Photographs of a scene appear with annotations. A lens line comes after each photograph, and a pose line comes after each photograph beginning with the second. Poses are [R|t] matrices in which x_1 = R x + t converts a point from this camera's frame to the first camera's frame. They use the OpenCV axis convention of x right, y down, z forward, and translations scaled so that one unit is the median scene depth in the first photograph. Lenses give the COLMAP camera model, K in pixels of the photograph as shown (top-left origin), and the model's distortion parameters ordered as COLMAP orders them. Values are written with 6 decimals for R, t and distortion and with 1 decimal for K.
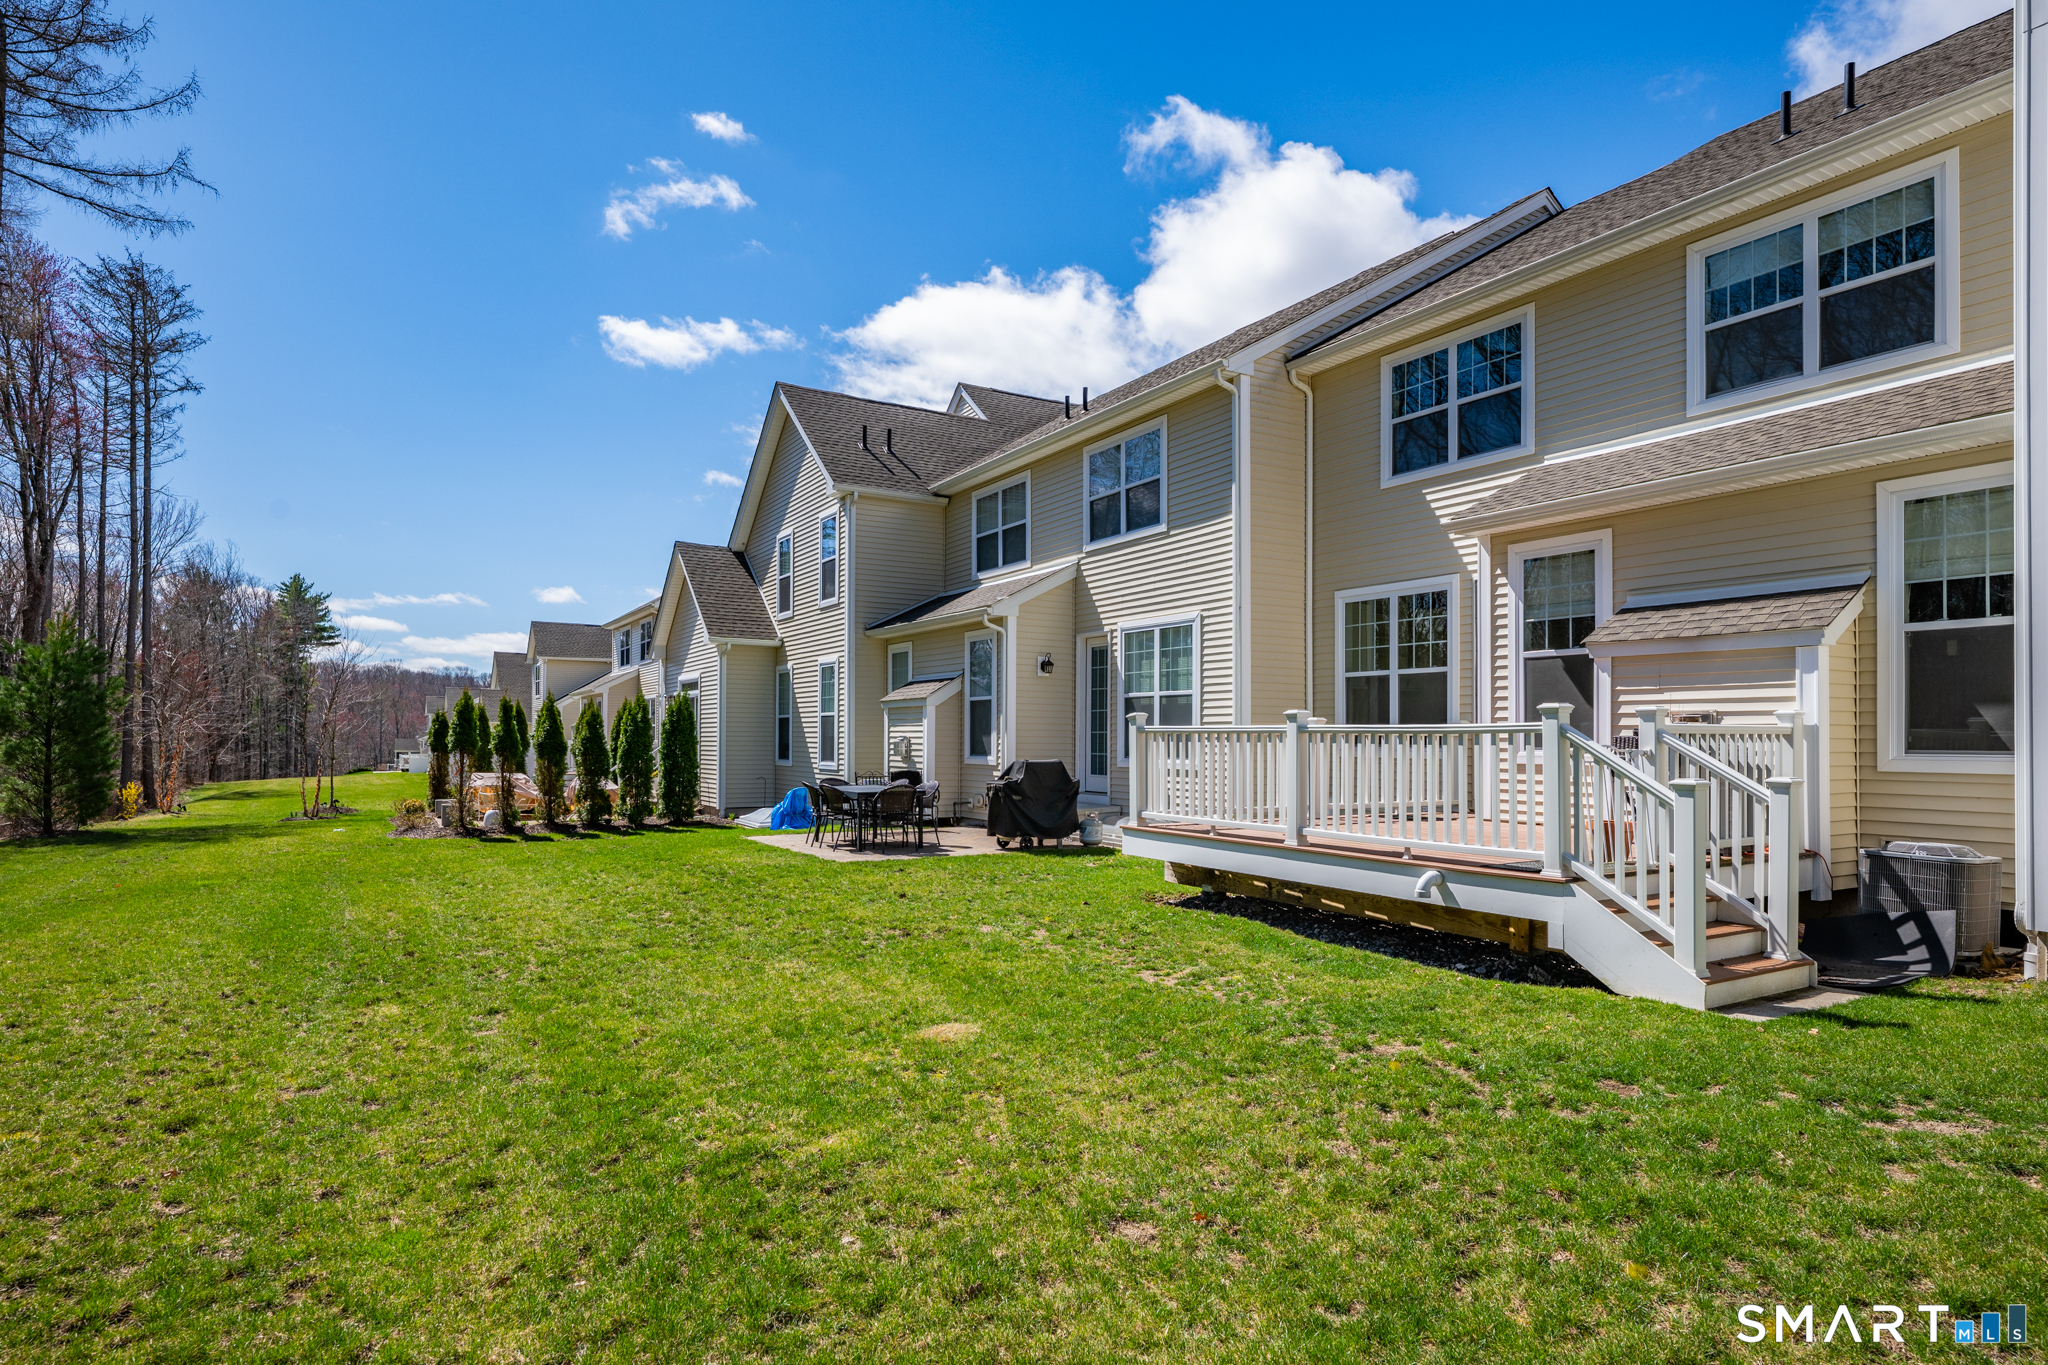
lens RADIAL K [[1066.7, 0, 1108.1], [0, 1066.7, 727.5], [0, 0, 1]] dist [-0.003649, -0.000530]
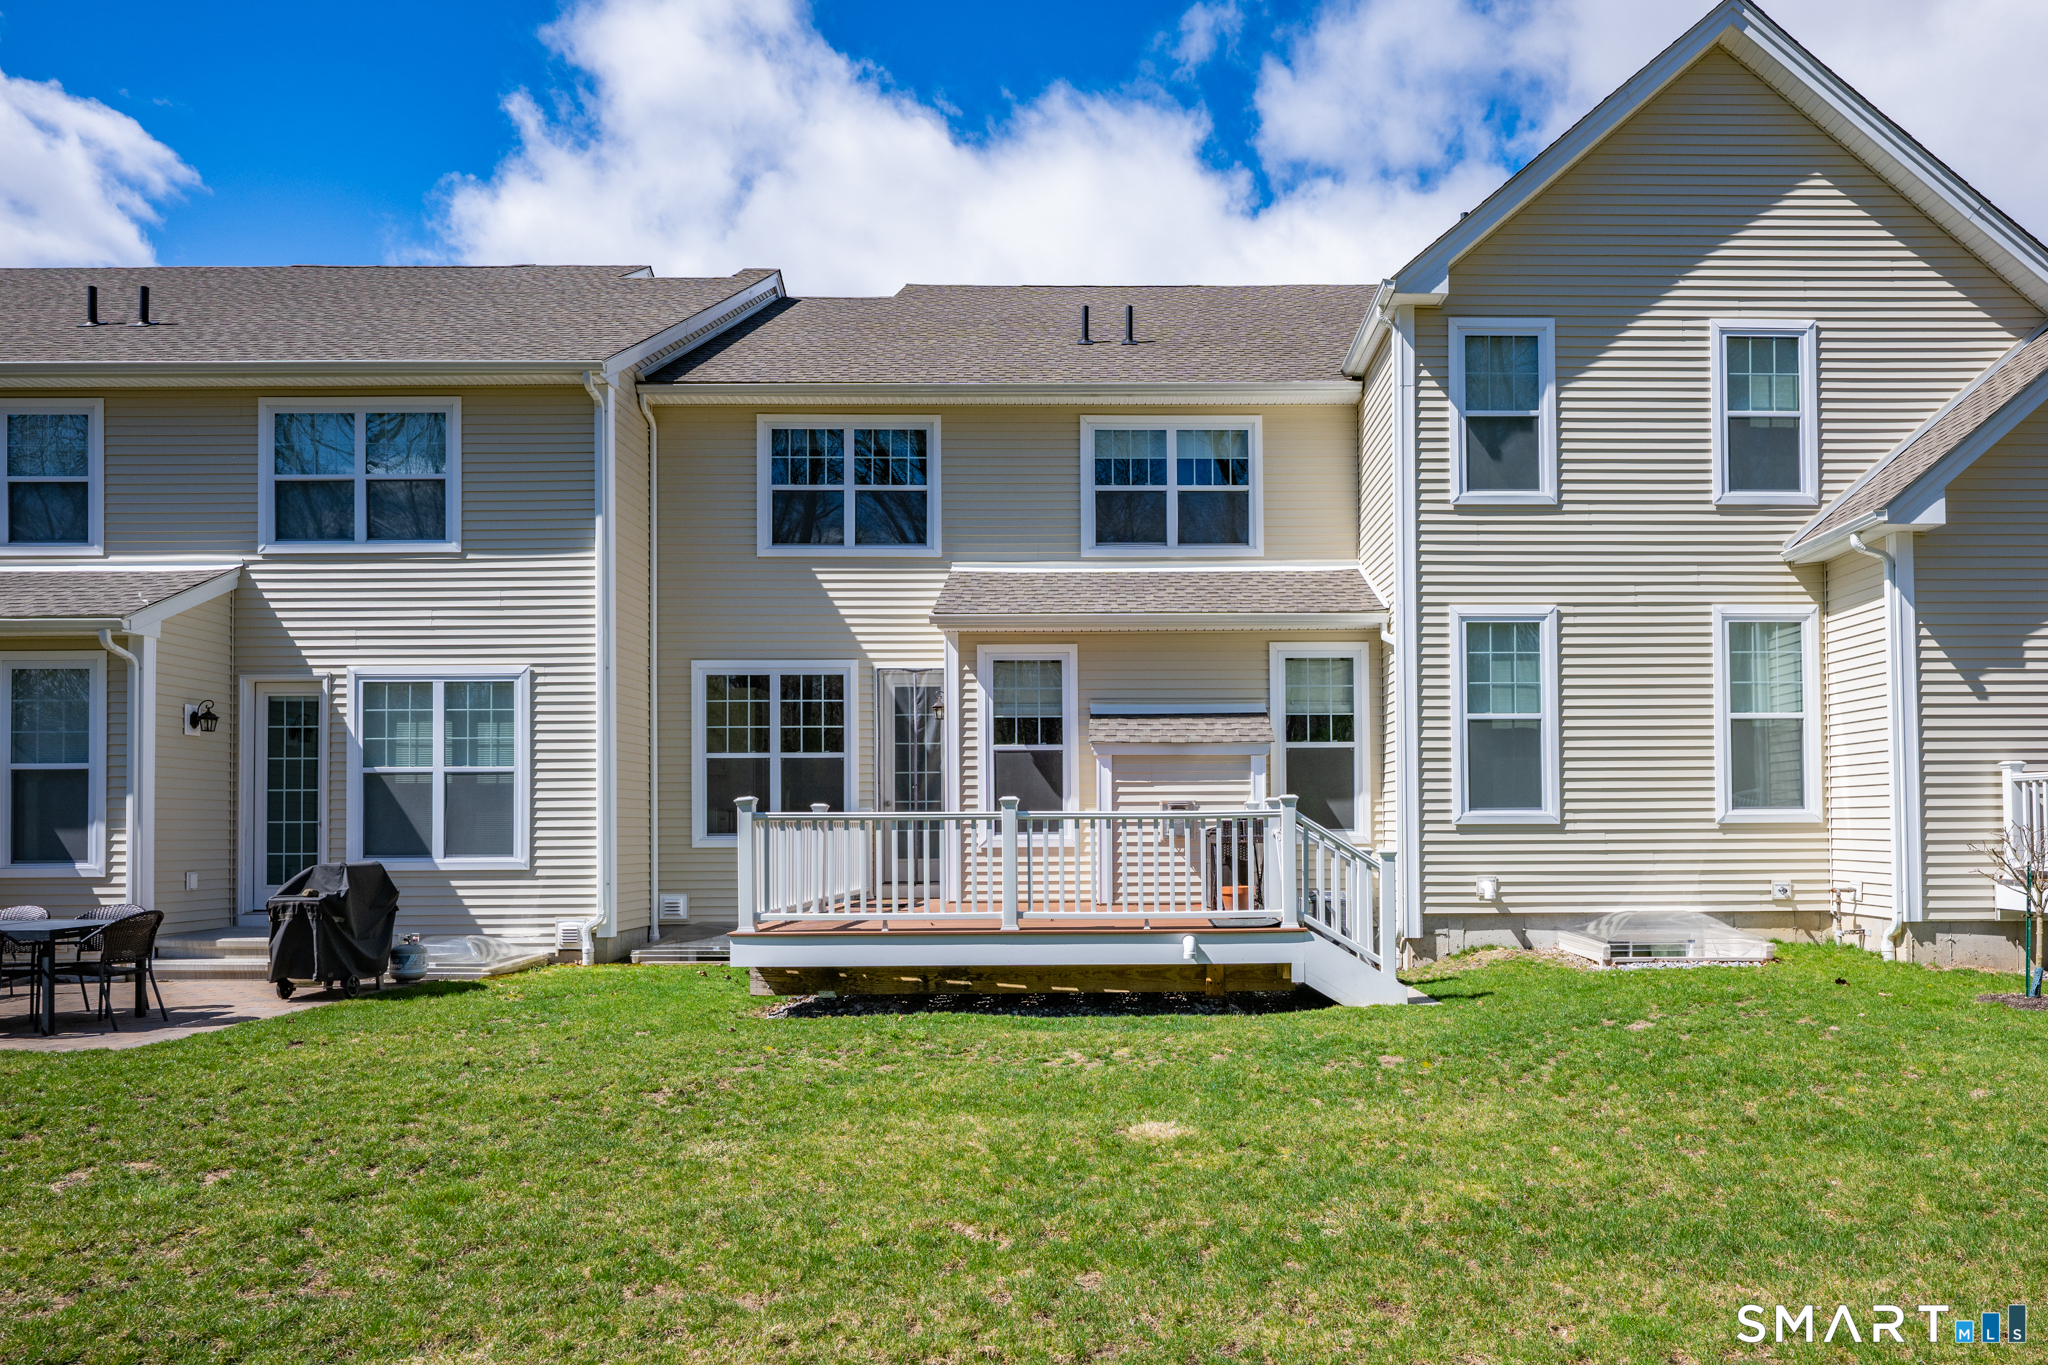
lens RADIAL K [[1147.8, 0, 1144.1], [0, 1147.8, 811.4], [0, 0, 1]] dist [-0.002108, 0.000494]
pose [[0.556714, 0.002489, 0.830700, -0.488755], [0.001307, 0.999992, -0.003872, 0.001905], [-0.830703, 0.003242, 0.556706, 0.214507]]
